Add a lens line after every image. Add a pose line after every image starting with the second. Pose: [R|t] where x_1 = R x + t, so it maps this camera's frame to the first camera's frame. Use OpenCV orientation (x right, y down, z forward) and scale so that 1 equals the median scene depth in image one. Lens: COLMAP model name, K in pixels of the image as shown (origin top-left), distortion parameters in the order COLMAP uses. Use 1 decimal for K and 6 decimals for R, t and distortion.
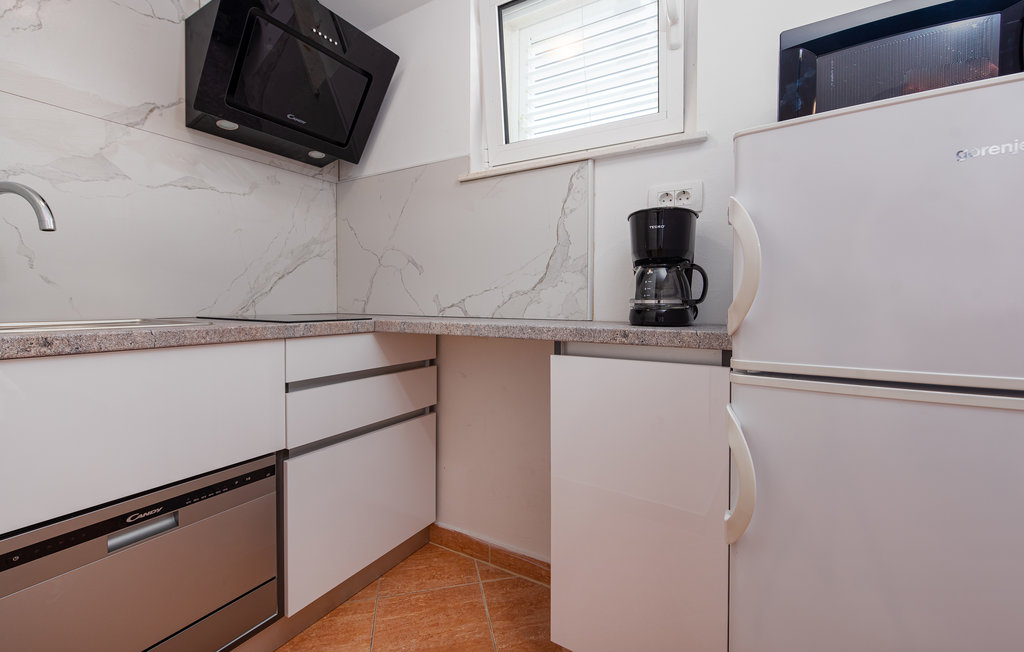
lens RADIAL K [[404.7, 0, 512.1], [0, 404.7, 319.8], [0, 0, 1]] dist [0.001323, 0.000039]
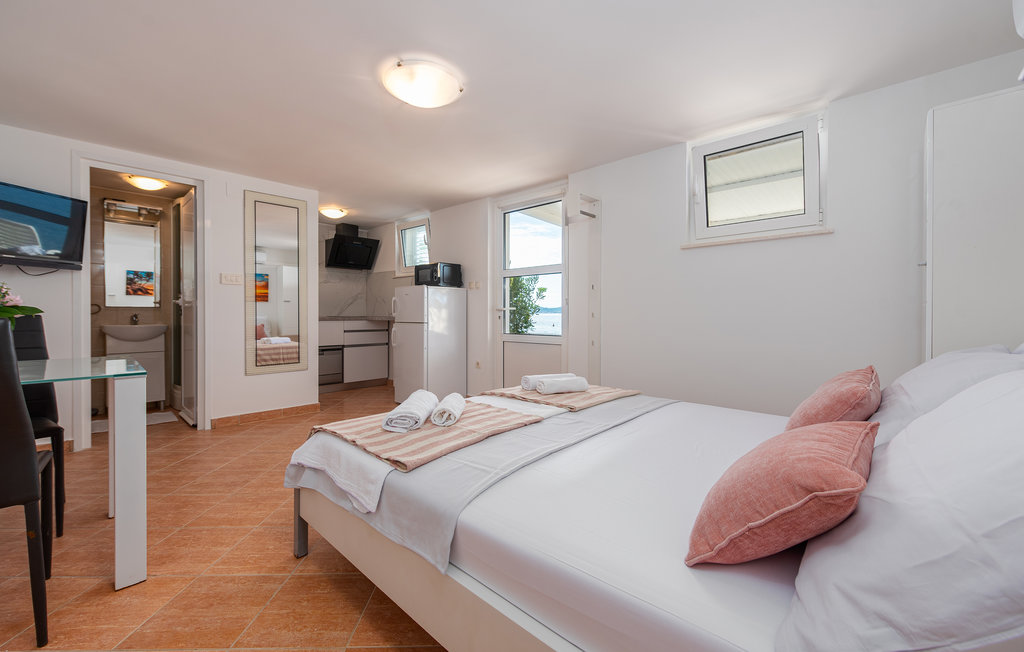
lens RADIAL K [[404.7, 0, 512.1], [0, 404.7, 319.8], [0, 0, 1]] dist [0.001323, 0.000039]
pose [[0.976847, -0.001458, -0.213933, 1.652138], [-0.003025, 0.999783, -0.020630, 0.088565], [0.213917, 0.020799, 0.976630, -2.229288]]
